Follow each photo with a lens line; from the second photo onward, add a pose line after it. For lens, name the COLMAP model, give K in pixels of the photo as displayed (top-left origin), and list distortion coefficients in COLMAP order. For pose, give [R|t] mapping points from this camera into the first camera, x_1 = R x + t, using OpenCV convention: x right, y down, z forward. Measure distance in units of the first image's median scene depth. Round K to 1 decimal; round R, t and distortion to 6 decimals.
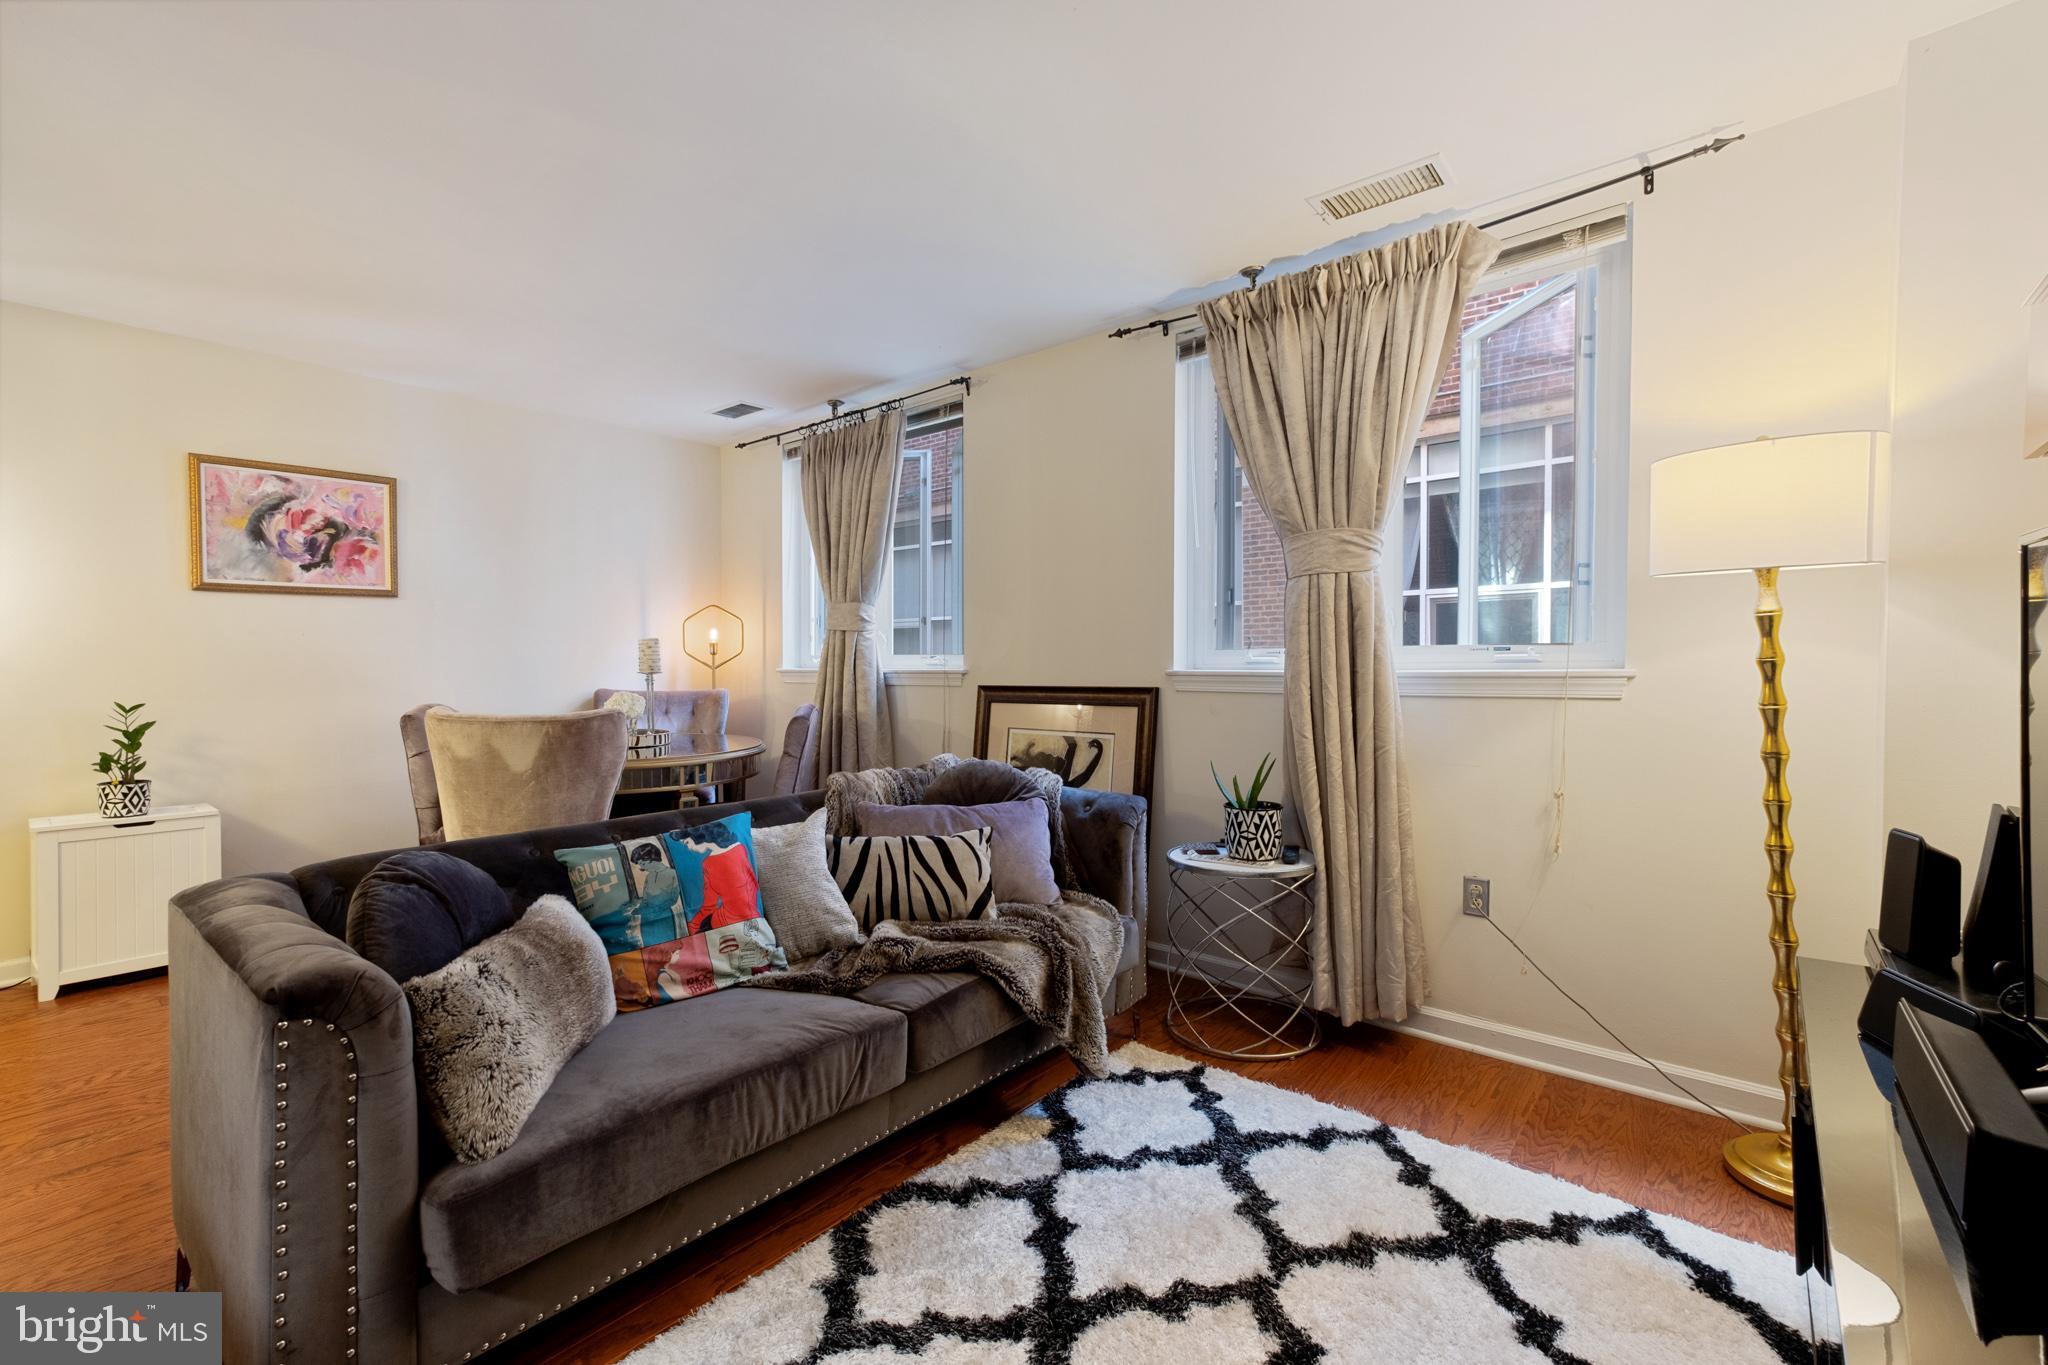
lens RADIAL K [[893.0, 0, 1028.6], [0, 893.0, 680.2], [0, 0, 1]] dist [-0.003611, 0.000041]
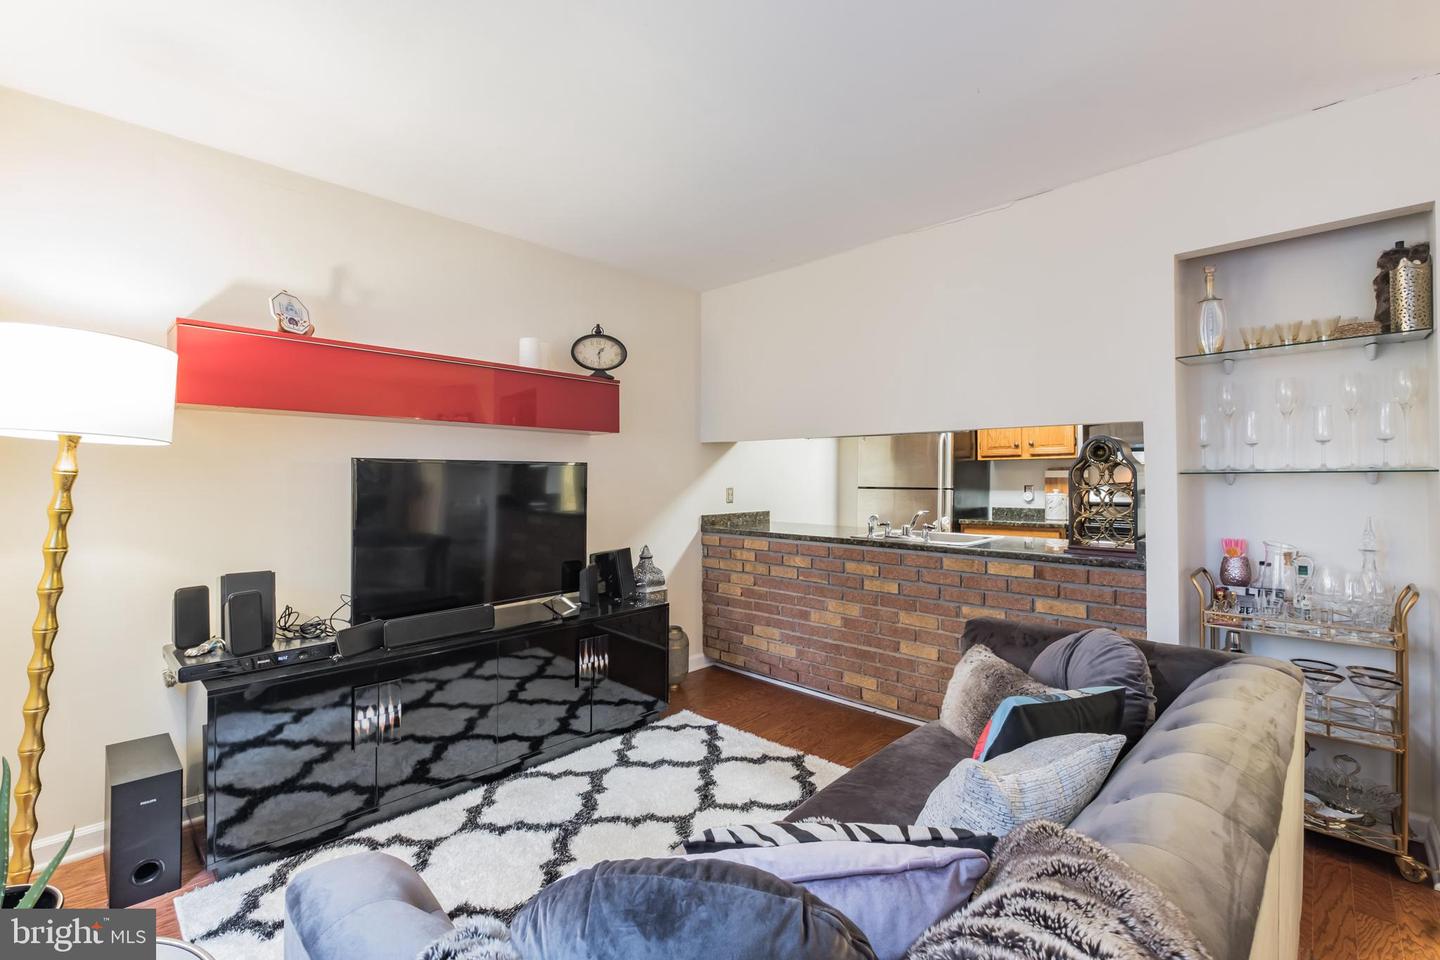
lens RADIAL K [[627.9, 0, 717.8], [0, 627.9, 472.4], [0, 0, 1]] dist [-0.003611, 0.000041]
pose [[-0.996118, 0.011726, 0.087249, -0.100604], [0.012880, 0.999837, 0.012682, -0.052508], [-0.087086, 0.013757, -0.996106, 1.245375]]
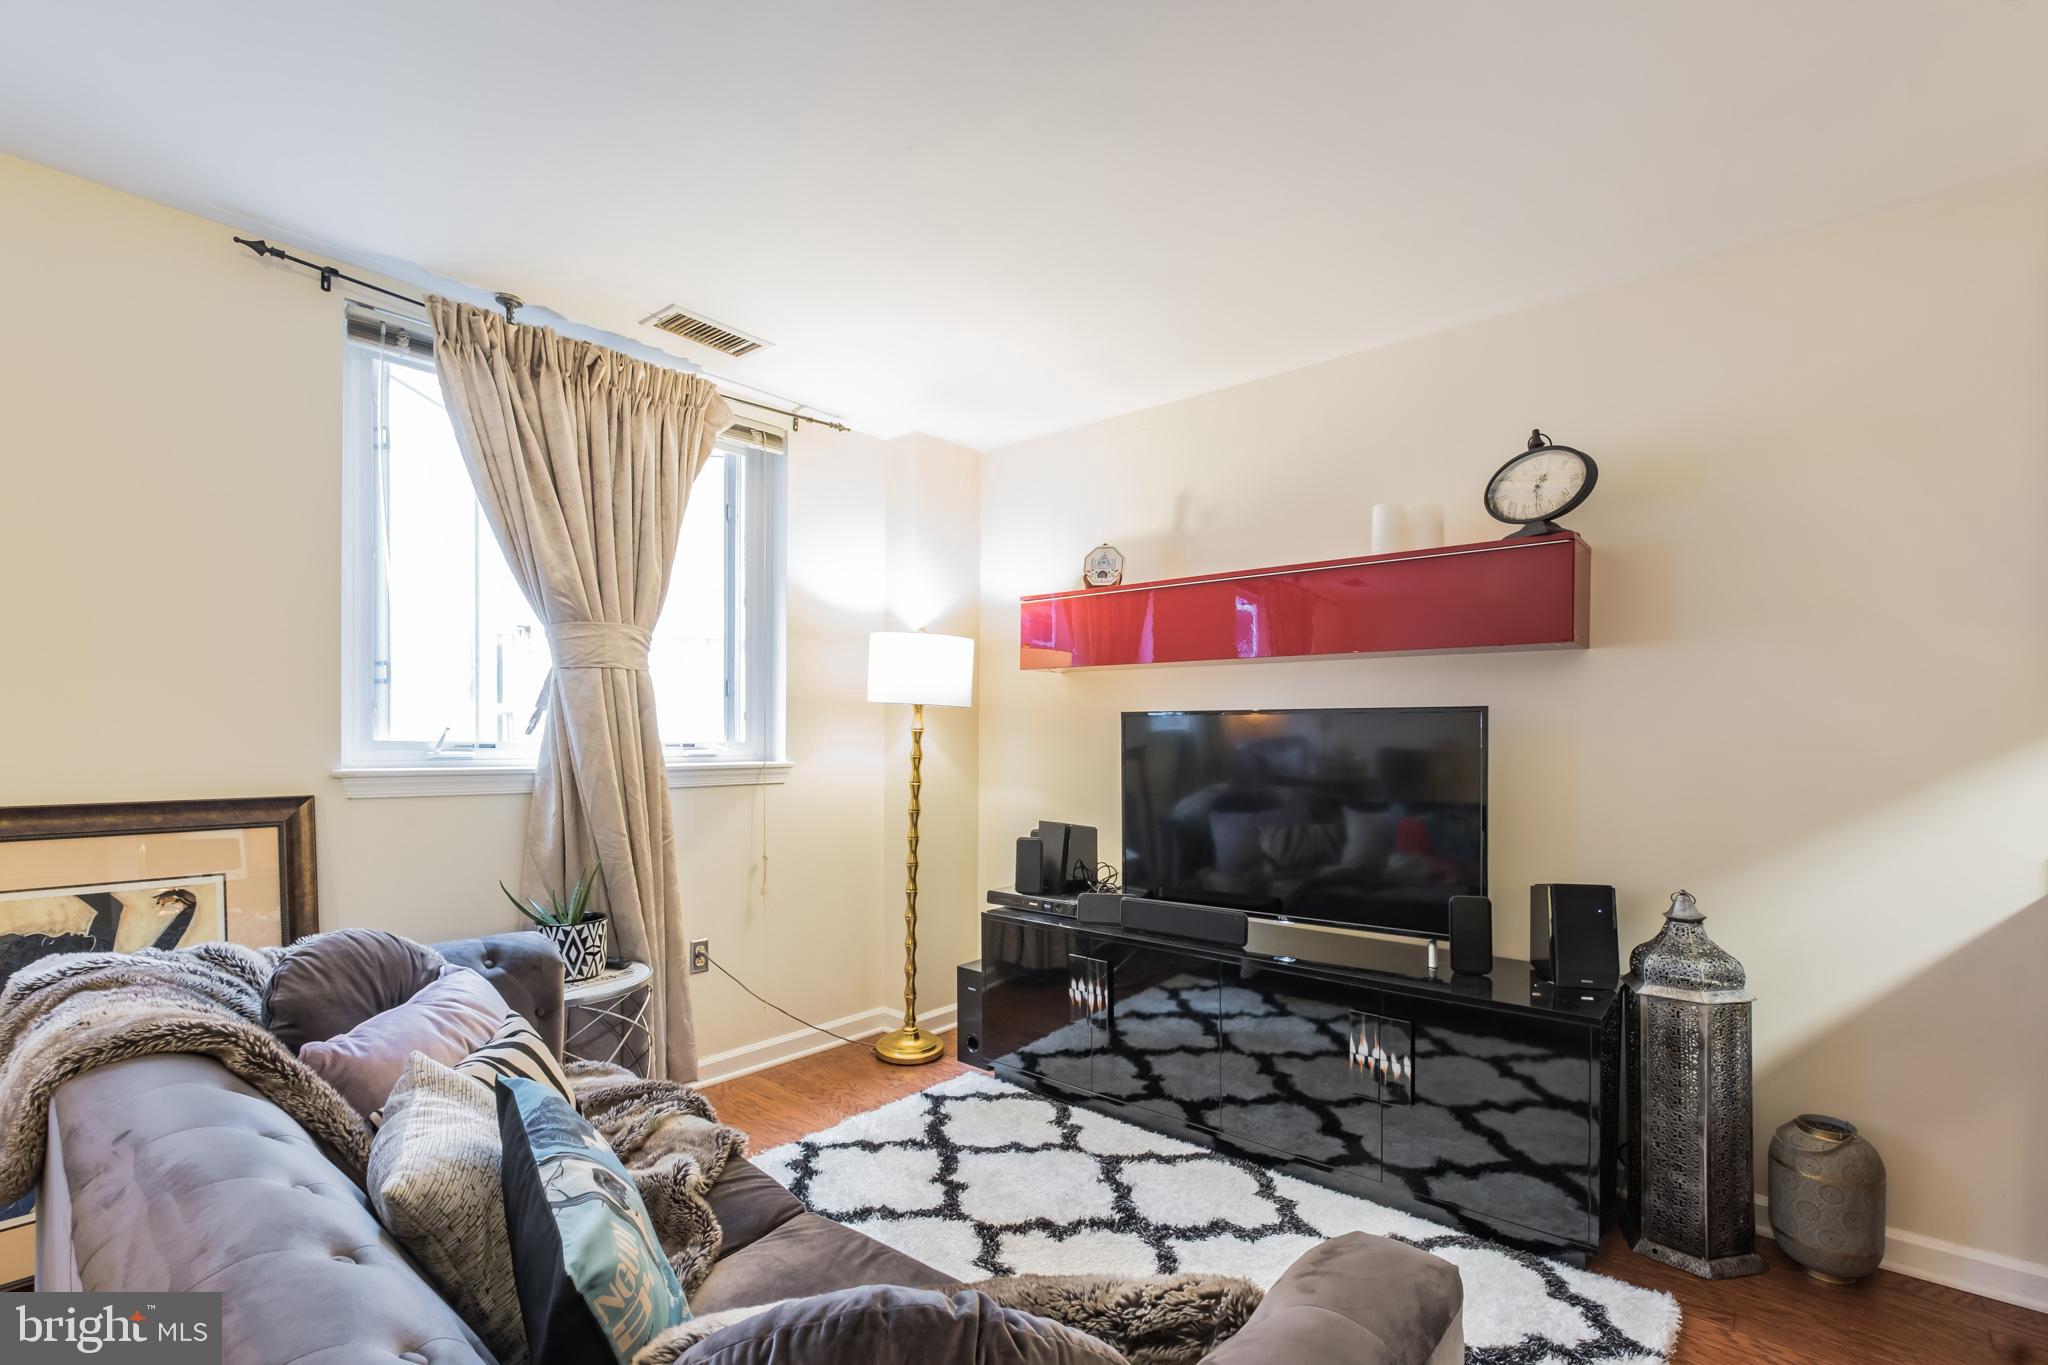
lens RADIAL K [[893.0, 0, 1001.1], [0, 893.0, 766.0], [0, 0, 1]] dist [-0.003611, 0.000041]
pose [[0.020569, -0.018042, 0.999626, -0.644273], [0.015204, 0.999727, 0.017731, -0.023189], [-0.999673, 0.014834, 0.020838, 0.558521]]
